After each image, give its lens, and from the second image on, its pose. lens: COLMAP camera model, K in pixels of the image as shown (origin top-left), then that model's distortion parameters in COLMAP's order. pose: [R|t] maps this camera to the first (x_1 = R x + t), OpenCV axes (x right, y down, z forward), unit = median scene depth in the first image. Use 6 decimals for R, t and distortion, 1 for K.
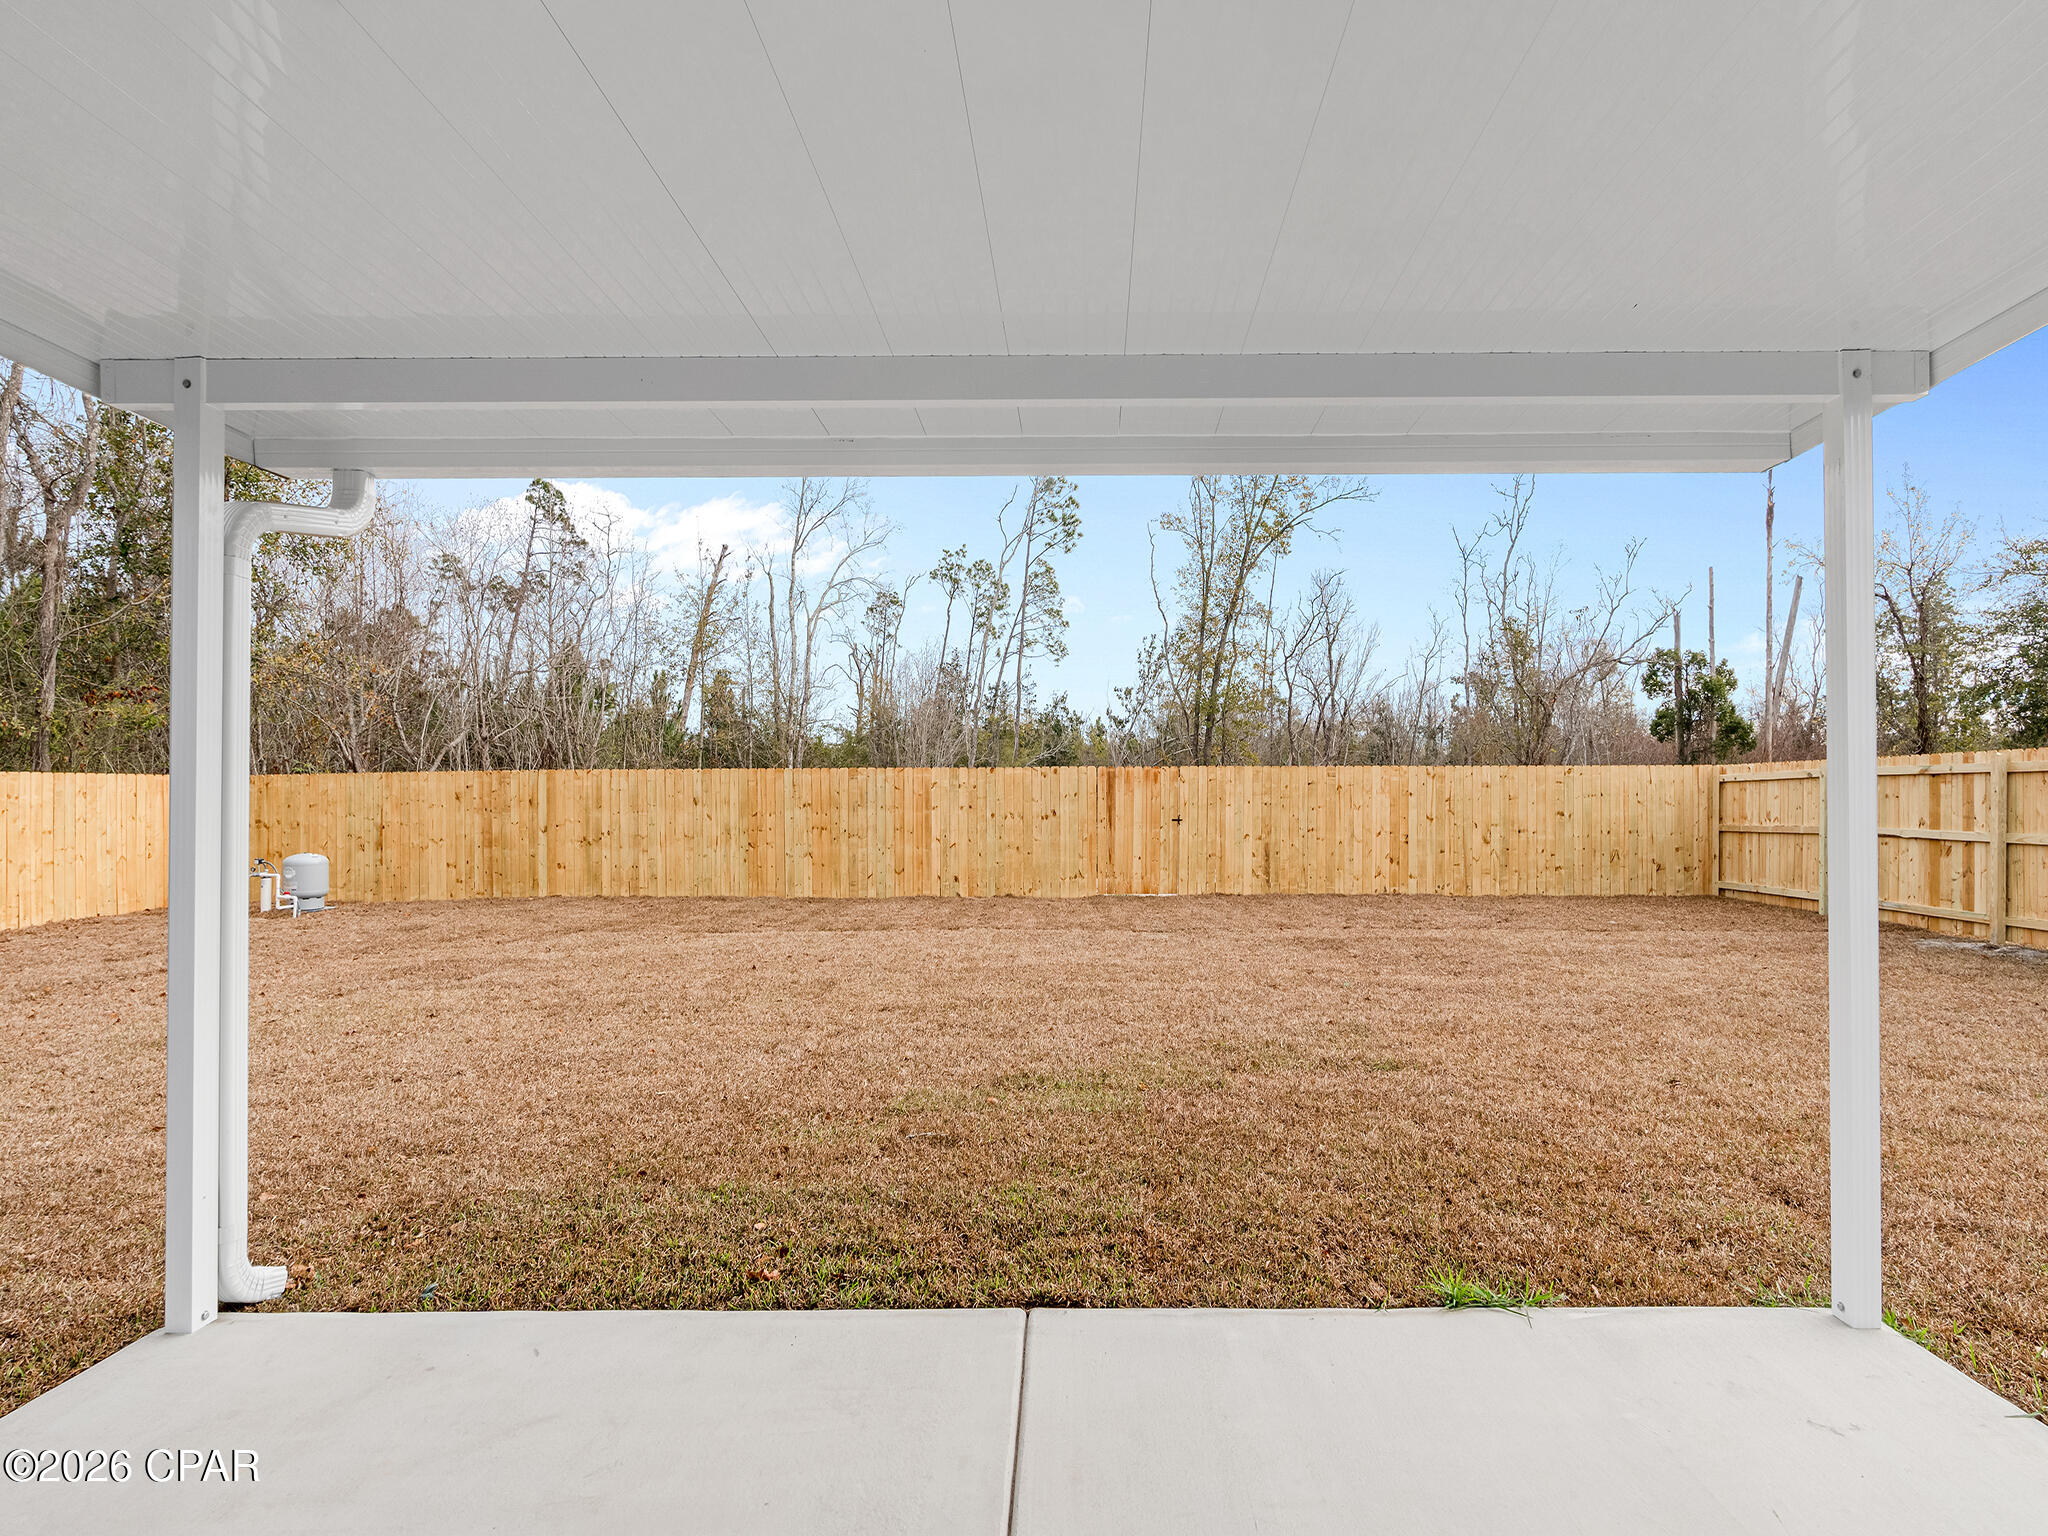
lens RADIAL K [[1019.4, 0, 1042.3], [0, 1019.4, 774.7], [0, 0, 1]] dist [-0.006447, 0.000718]
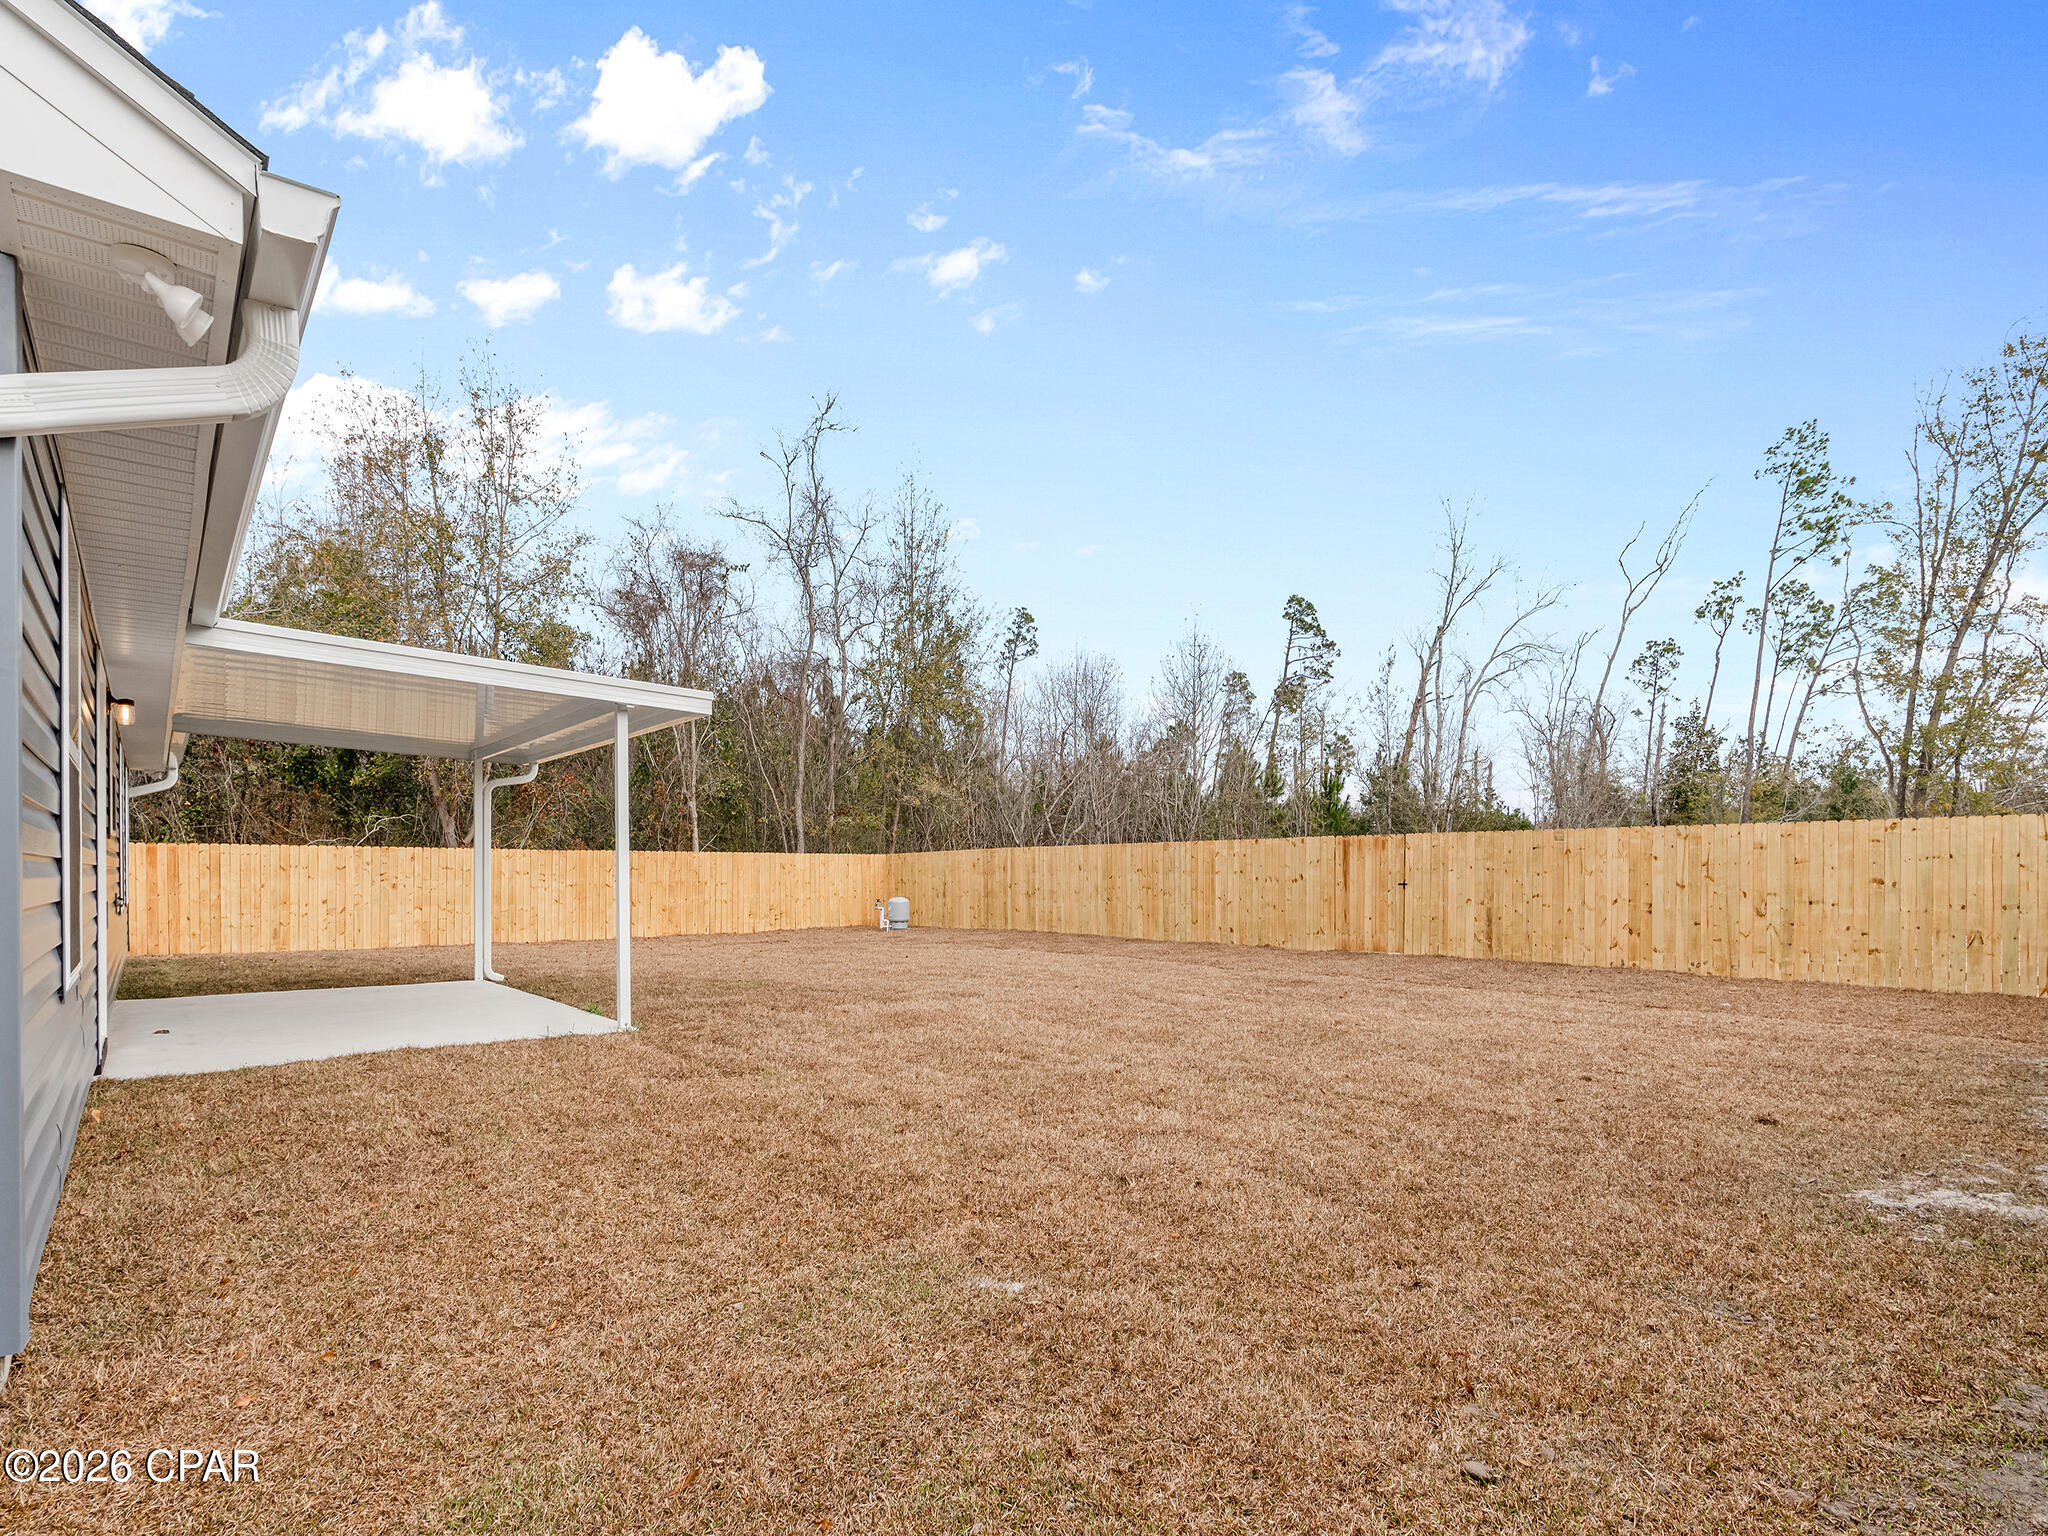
lens RADIAL K [[1019.4, 0, 991.9], [0, 1019.4, 834.6], [0, 0, 1]] dist [-0.006447, 0.000718]
pose [[0.646369, -0.026787, -0.762554, 0.667490], [0.012390, 0.999620, -0.024612, 0.013402], [0.762924, 0.006460, 0.646456, -0.018455]]
